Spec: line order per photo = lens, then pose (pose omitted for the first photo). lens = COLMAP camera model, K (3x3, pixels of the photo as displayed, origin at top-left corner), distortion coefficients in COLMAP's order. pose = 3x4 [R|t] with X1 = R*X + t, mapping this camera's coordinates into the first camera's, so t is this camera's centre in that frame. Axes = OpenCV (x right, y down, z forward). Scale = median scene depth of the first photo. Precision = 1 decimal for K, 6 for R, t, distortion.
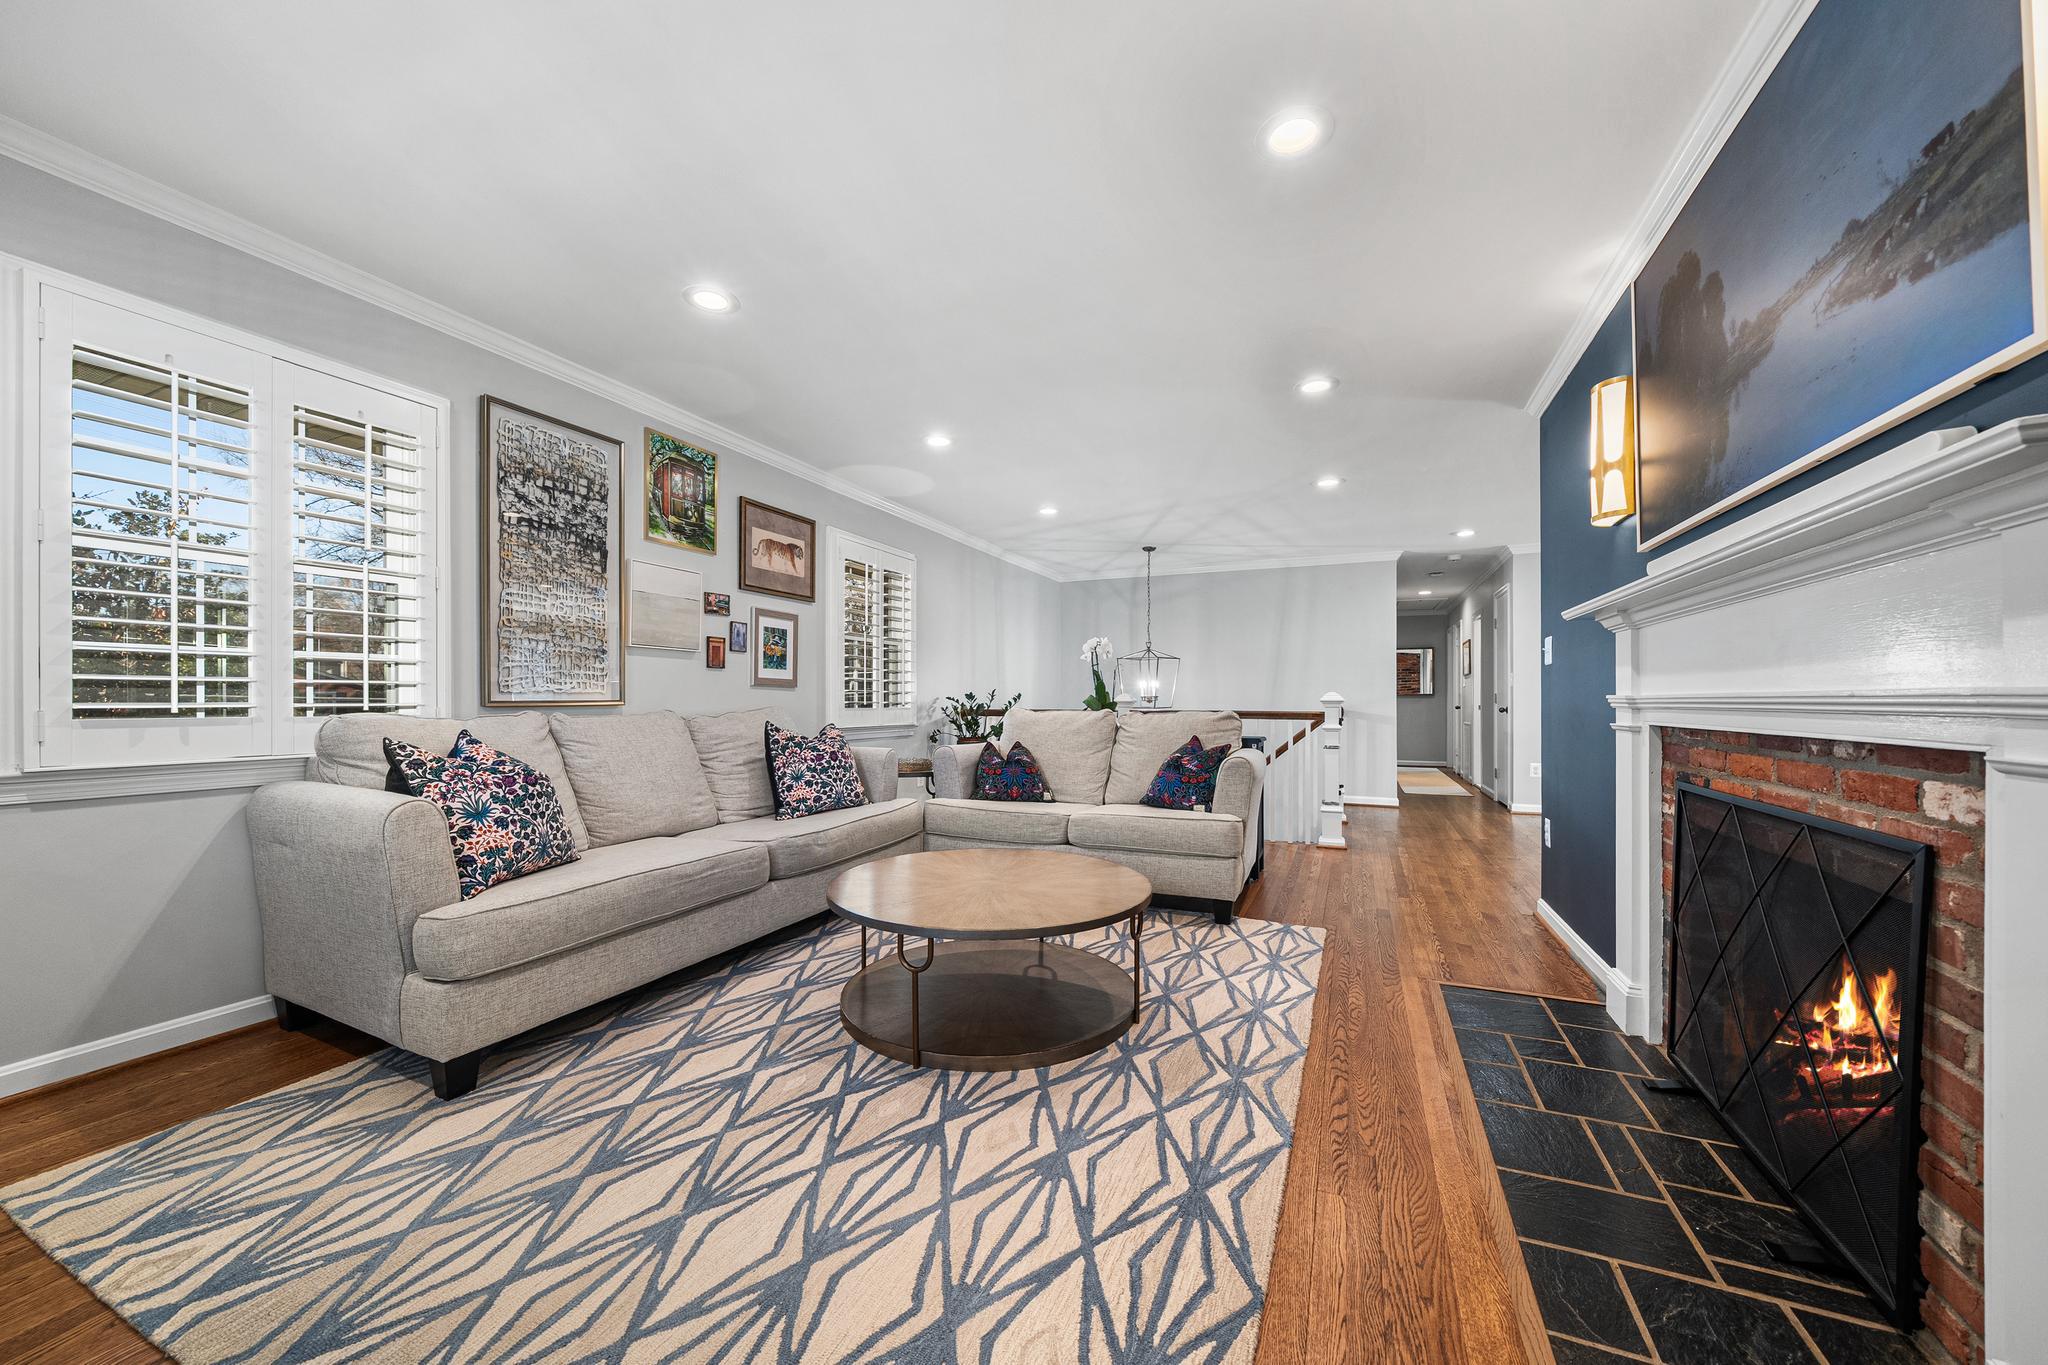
lens RADIAL K [[742.0, 0, 1029.5], [0, 742.0, 693.2], [0, 0, 1]] dist [-0.000670, -0.000136]
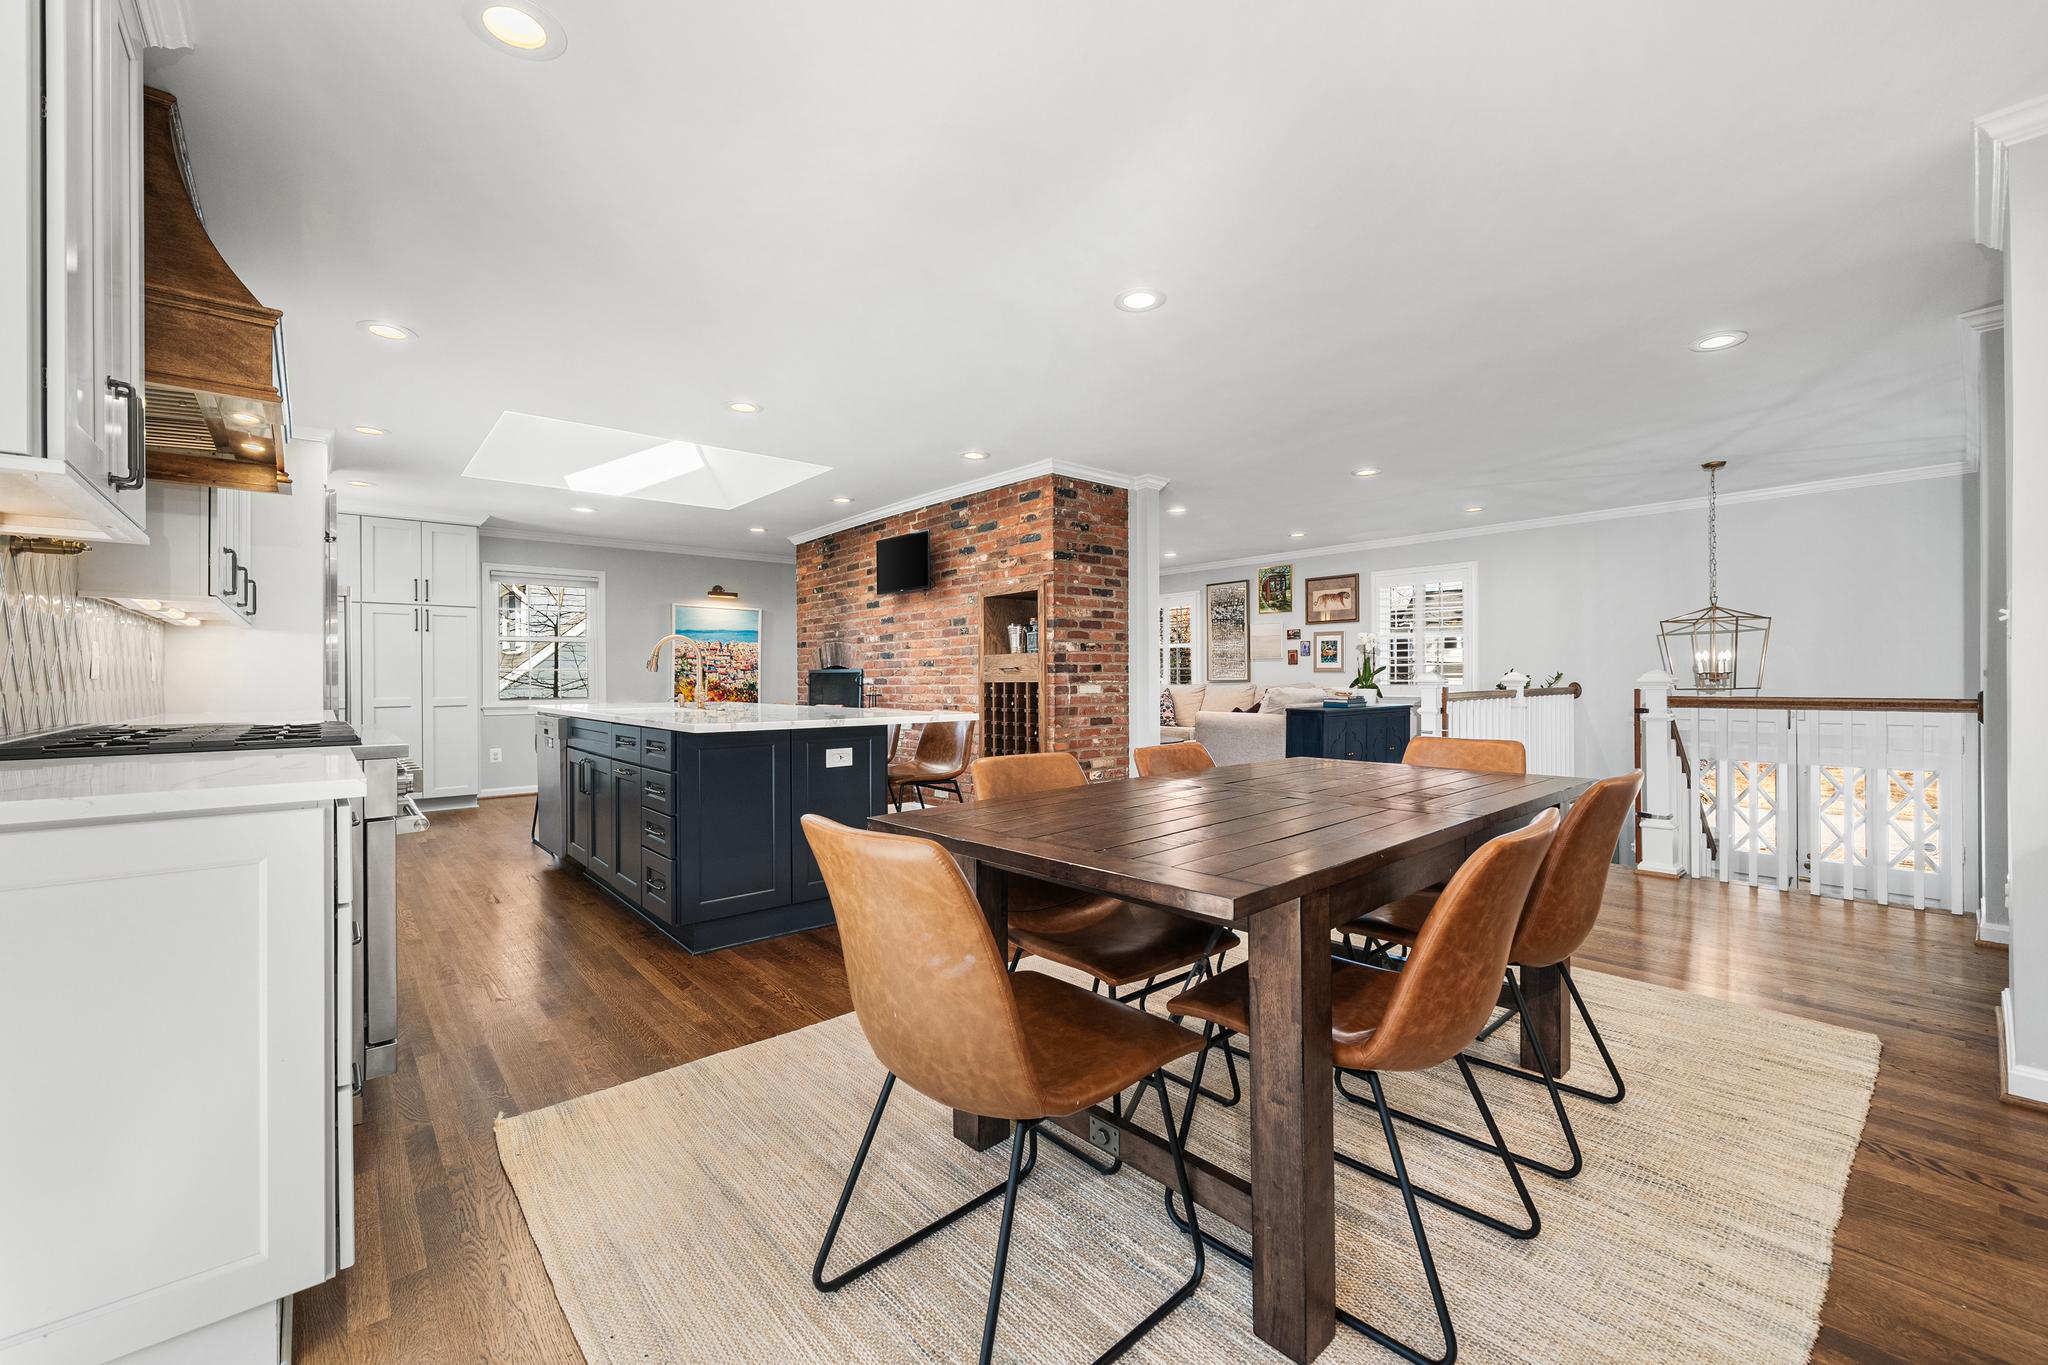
lens RADIAL K [[820.3, 0, 1016.1], [0, 820.3, 677.4], [0, 0, 1]] dist [-0.001660, -0.000229]
pose [[-0.435789, 0.002465, -0.900045, 3.219951], [0.016124, 0.999857, -0.005068, 0.004620], [0.899904, -0.016721, -0.435767, 2.053537]]
